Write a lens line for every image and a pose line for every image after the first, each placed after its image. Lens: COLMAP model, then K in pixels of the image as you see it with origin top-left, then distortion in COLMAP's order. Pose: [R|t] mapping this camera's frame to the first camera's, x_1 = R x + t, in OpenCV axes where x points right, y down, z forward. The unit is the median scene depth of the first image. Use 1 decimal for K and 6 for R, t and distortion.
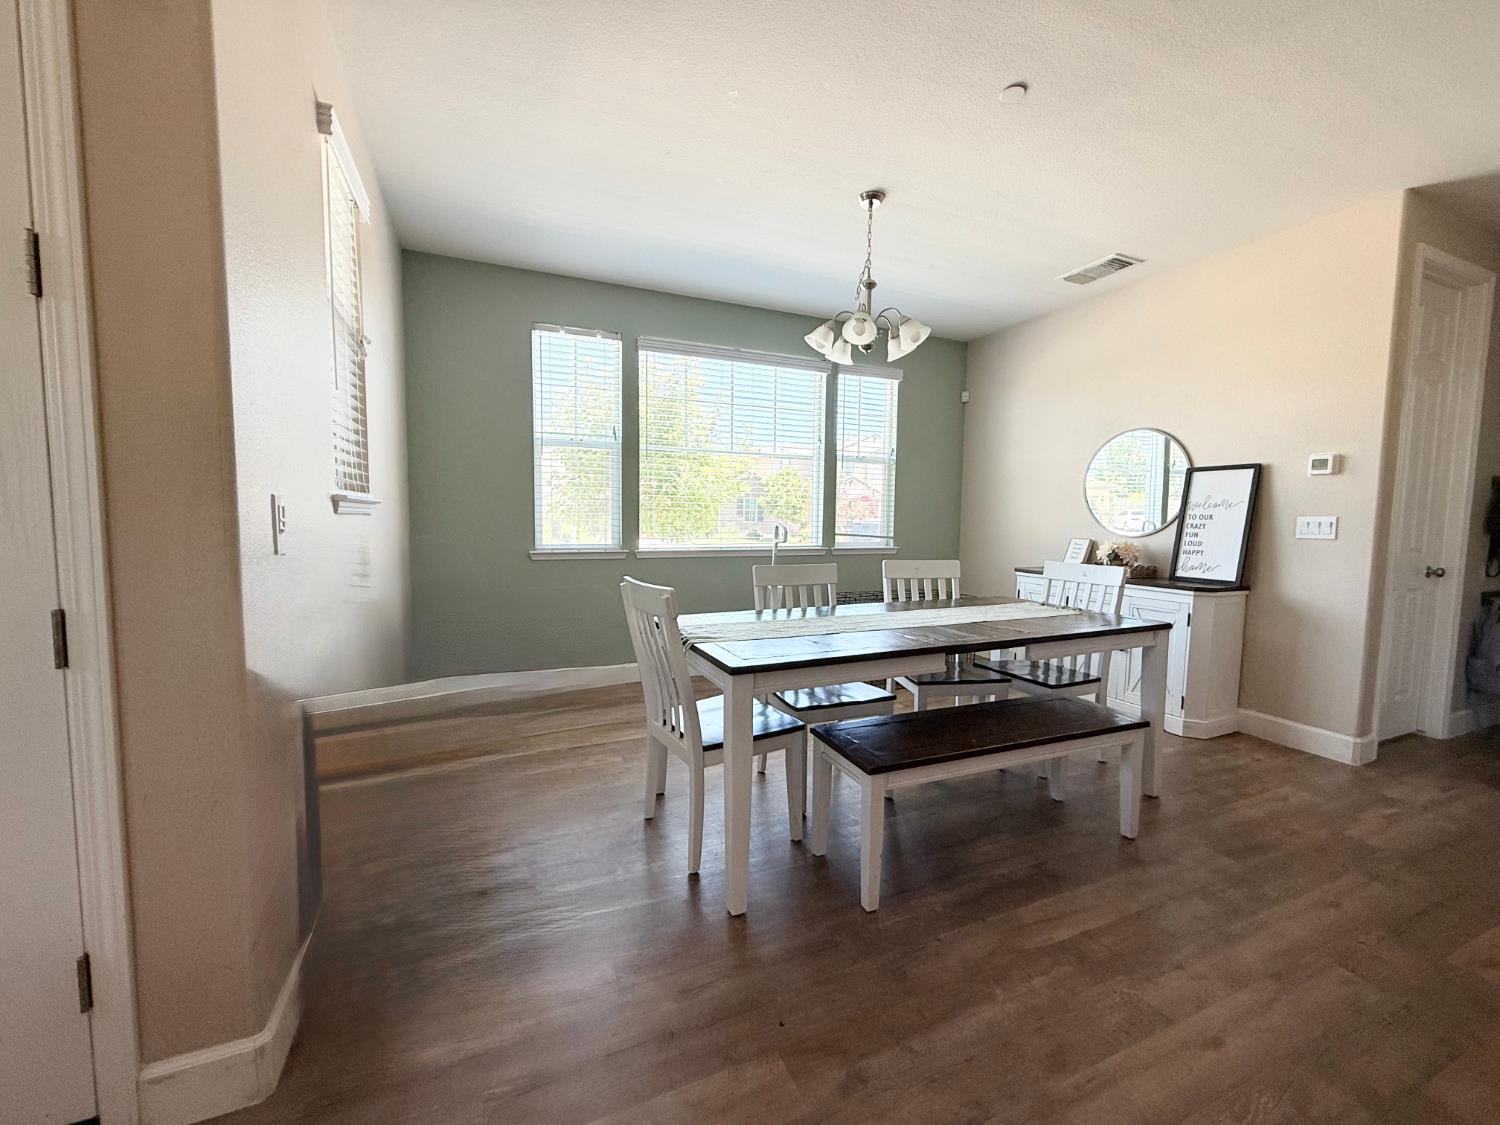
lens RADIAL K [[593.8, 0, 750.2], [0, 593.8, 561.8], [0, 0, 1]] dist [0.001616, -0.000019]
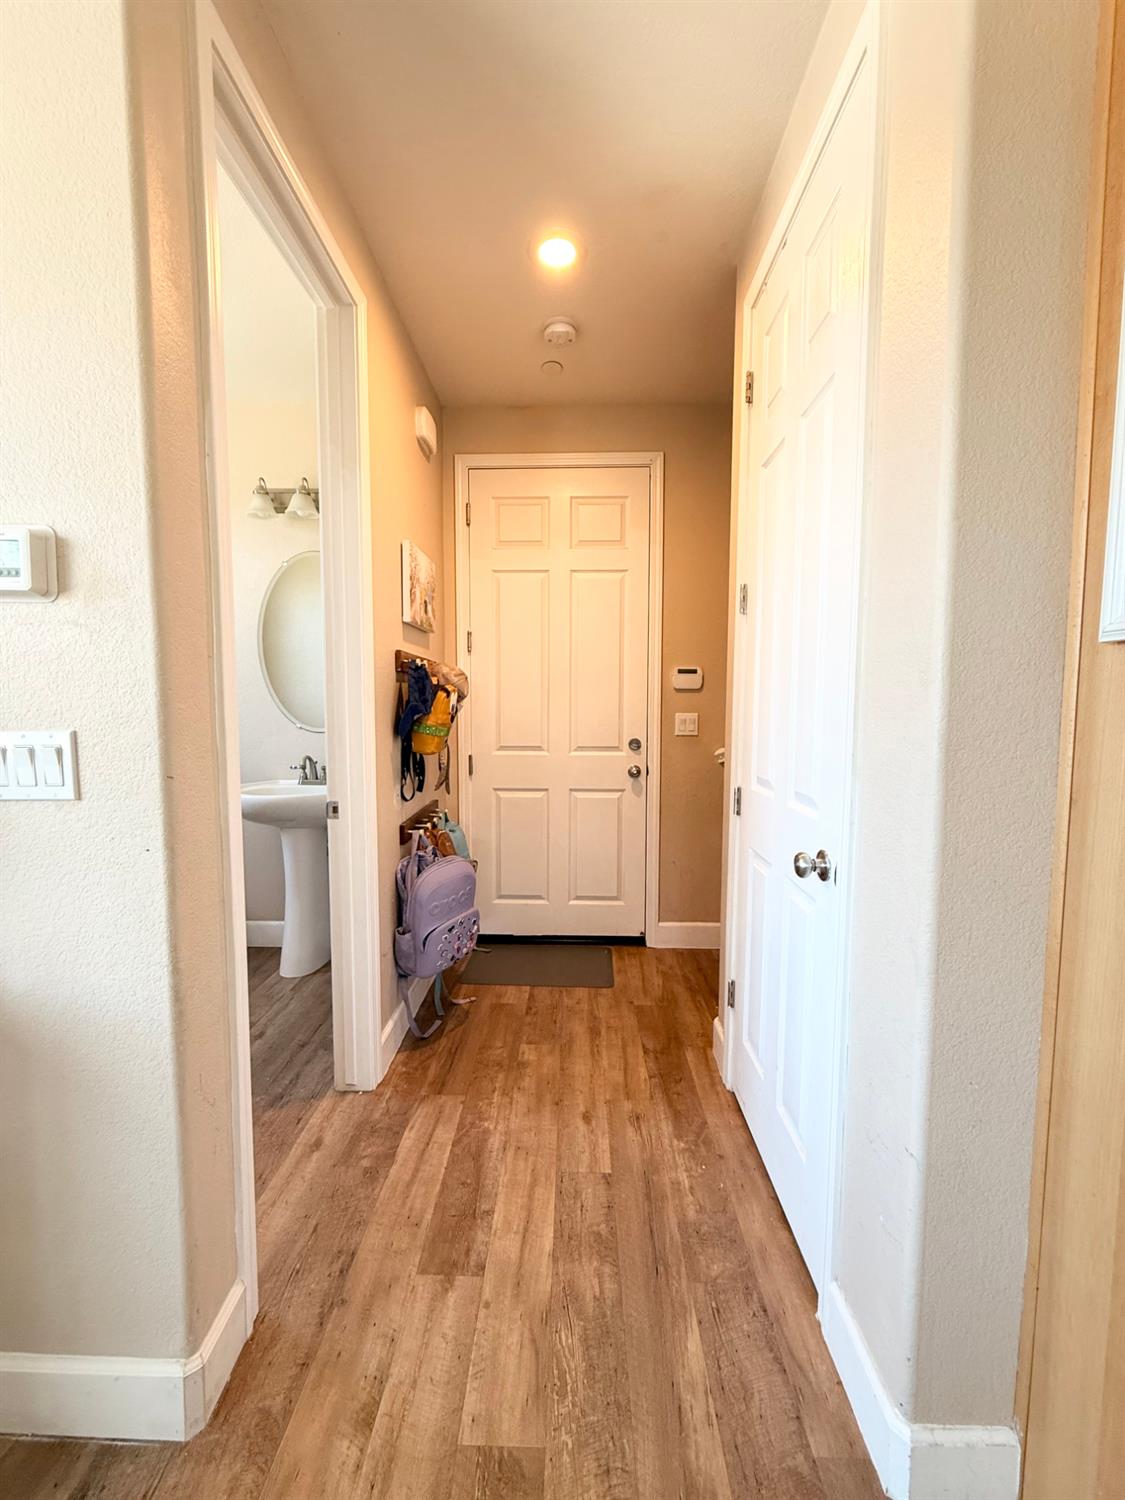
lens RADIAL K [[593.8, 0, 562.7], [0, 593.8, 756.3], [0, 0, 1]] dist [0.001616, -0.000019]
pose [[0.417312, -0.076190, 0.905564, 0.798690], [0.075867, 0.995922, 0.048831, -0.056730], [-0.905591, 0.048325, 0.421391, 0.617934]]
